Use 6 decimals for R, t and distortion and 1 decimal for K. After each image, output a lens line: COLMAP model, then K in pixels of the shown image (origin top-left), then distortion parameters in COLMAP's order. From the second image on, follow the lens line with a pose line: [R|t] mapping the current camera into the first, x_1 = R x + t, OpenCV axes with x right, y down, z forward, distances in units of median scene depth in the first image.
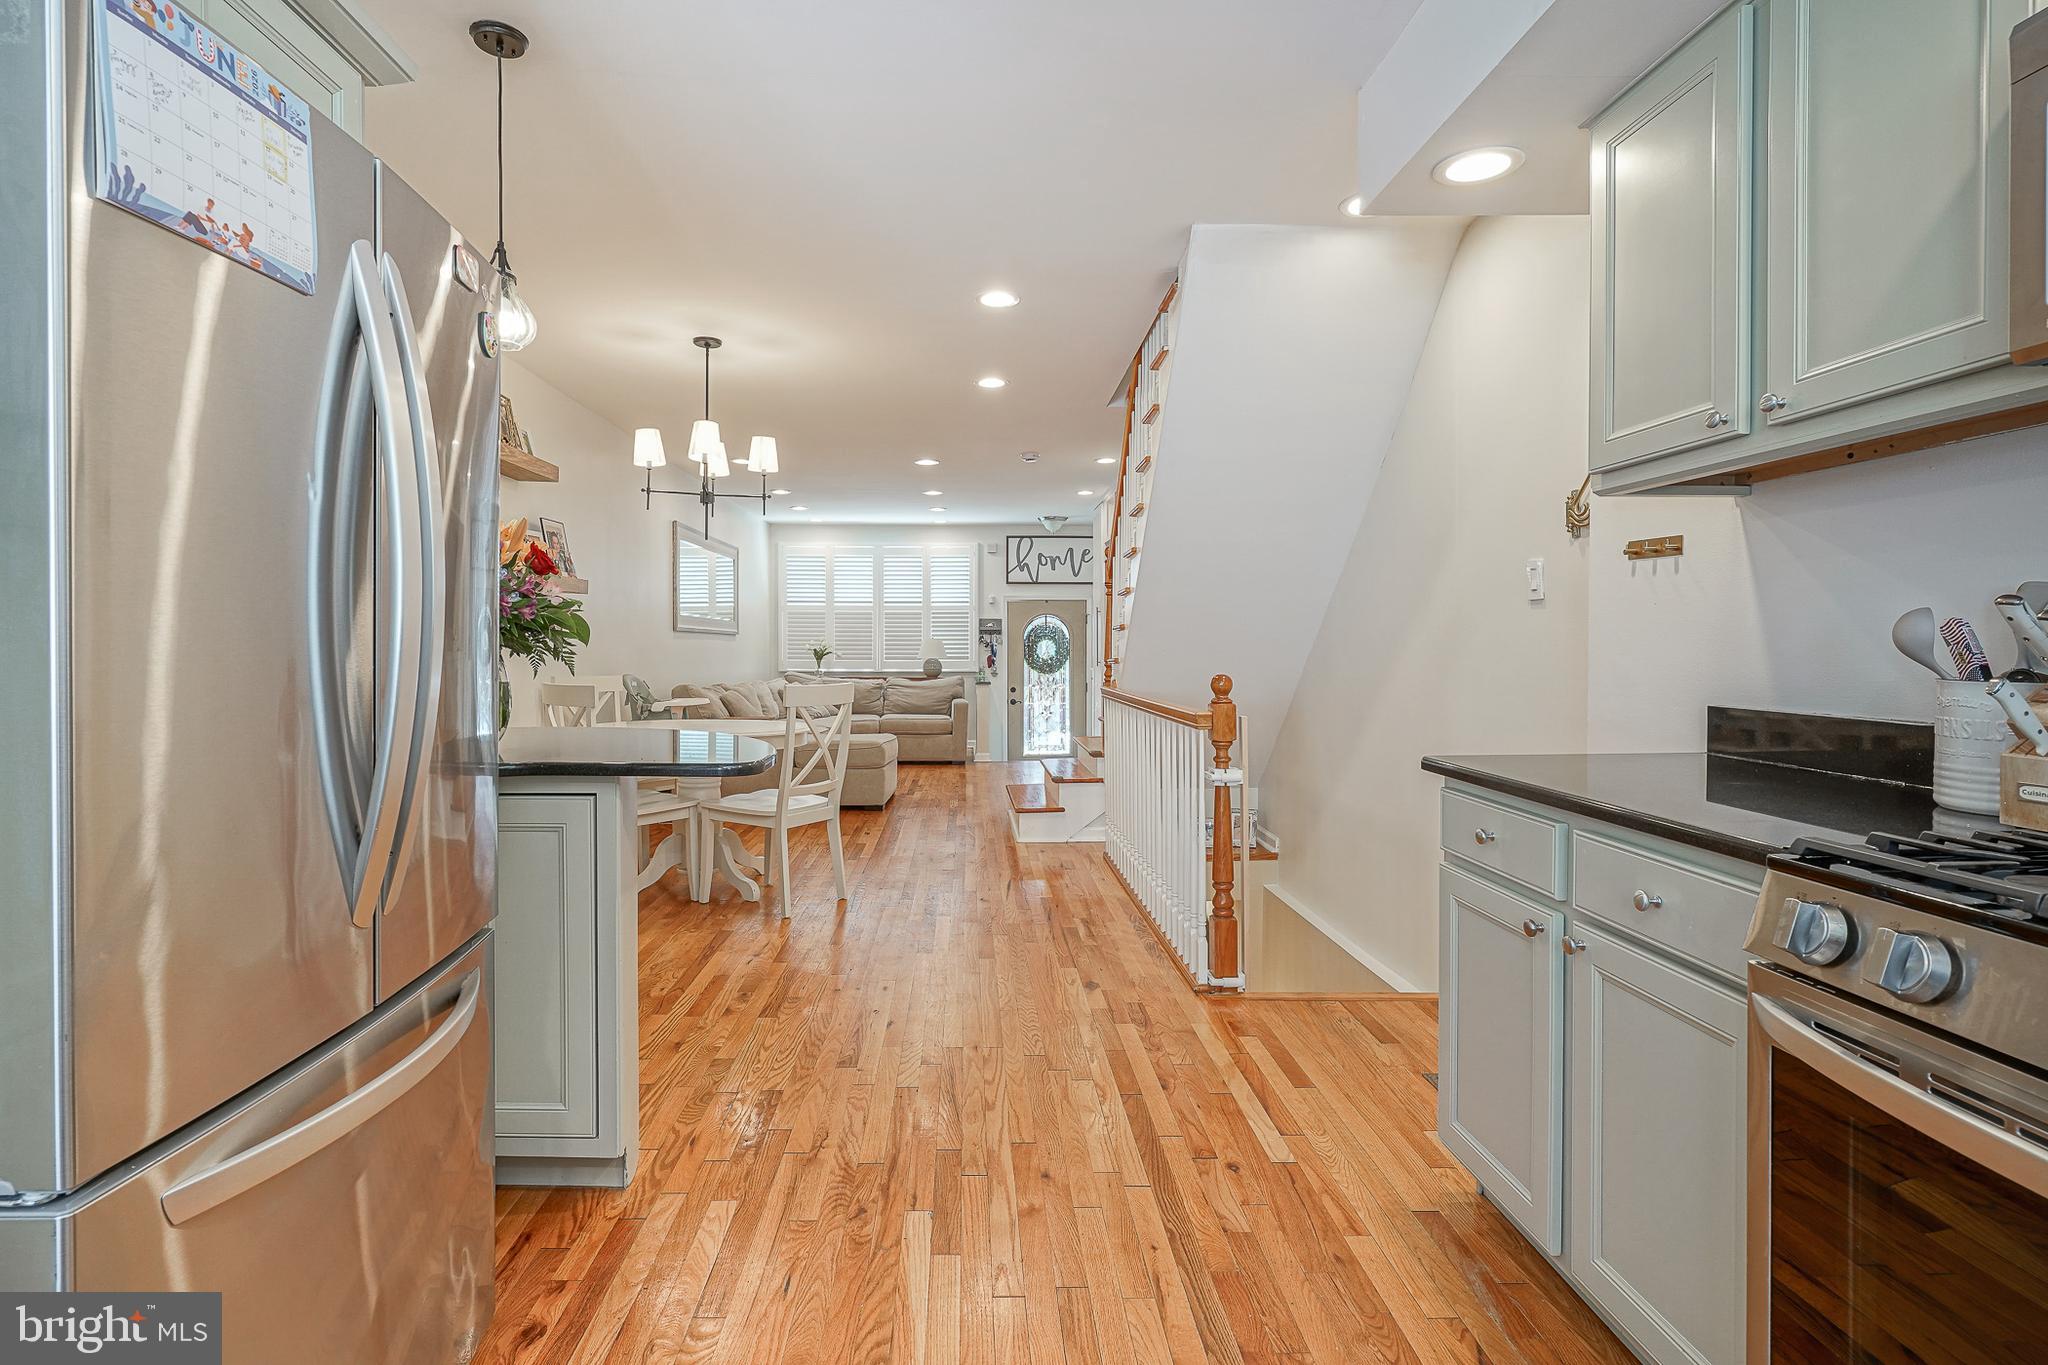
lens RADIAL K [[987.7, 0, 944.0], [0, 987.7, 655.2], [0, 0, 1]] dist [-0.009070, 0.004368]
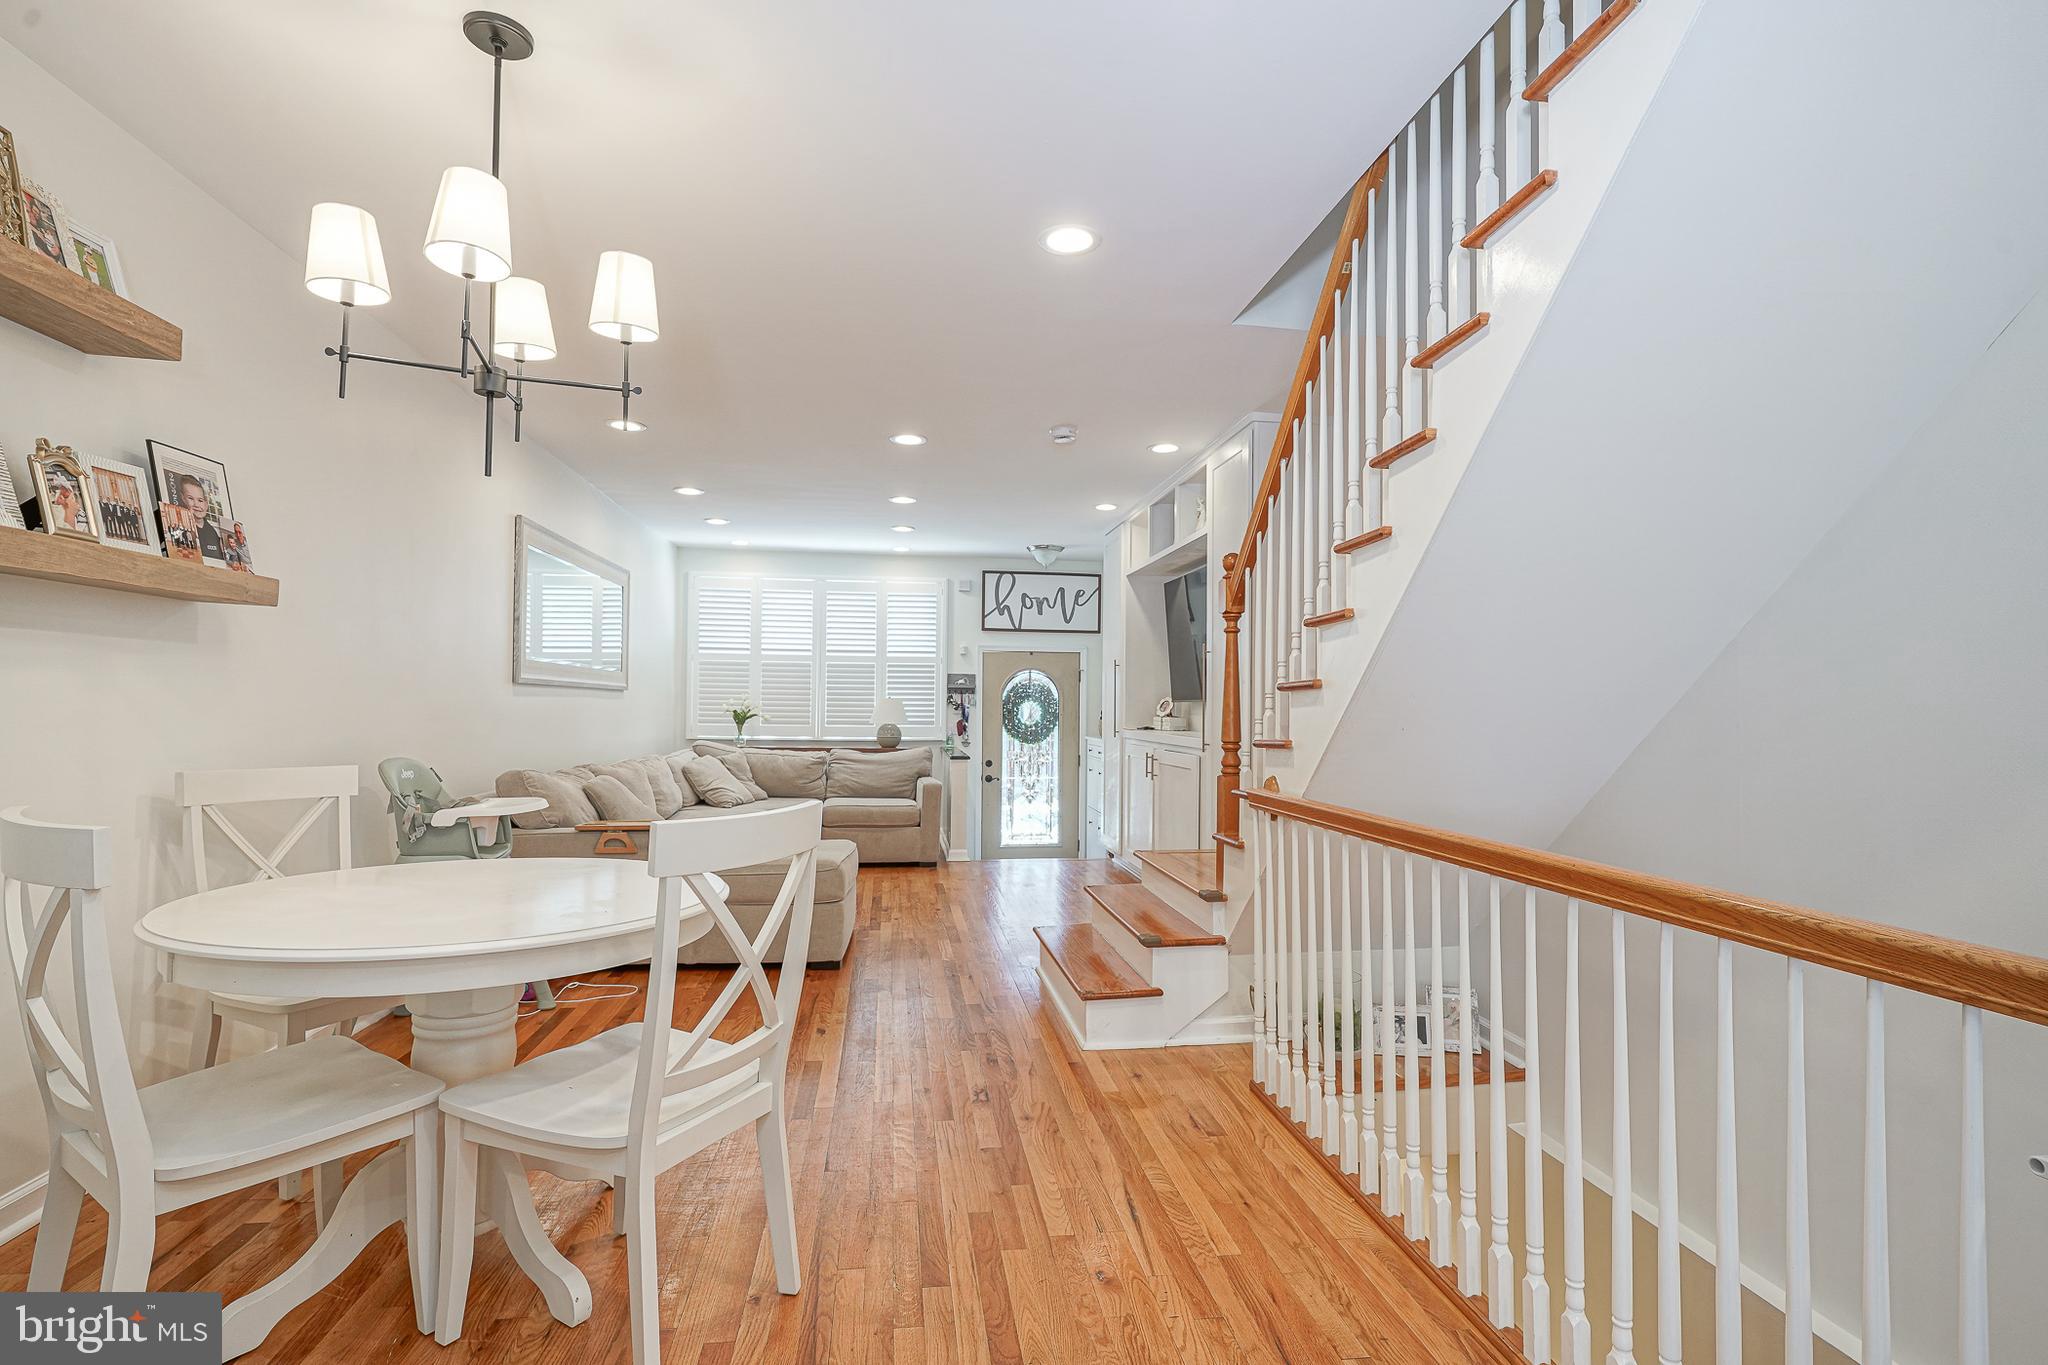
lens RADIAL K [[987.7, 0, 1001.0], [0, 987.7, 694.6], [0, 0, 1]] dist [-0.009070, 0.004368]
pose [[0.991063, 0.011742, 0.132876, -0.027199], [-0.009134, 0.999754, -0.020220, -0.004501], [-0.133080, 0.018826, 0.990926, 0.208944]]
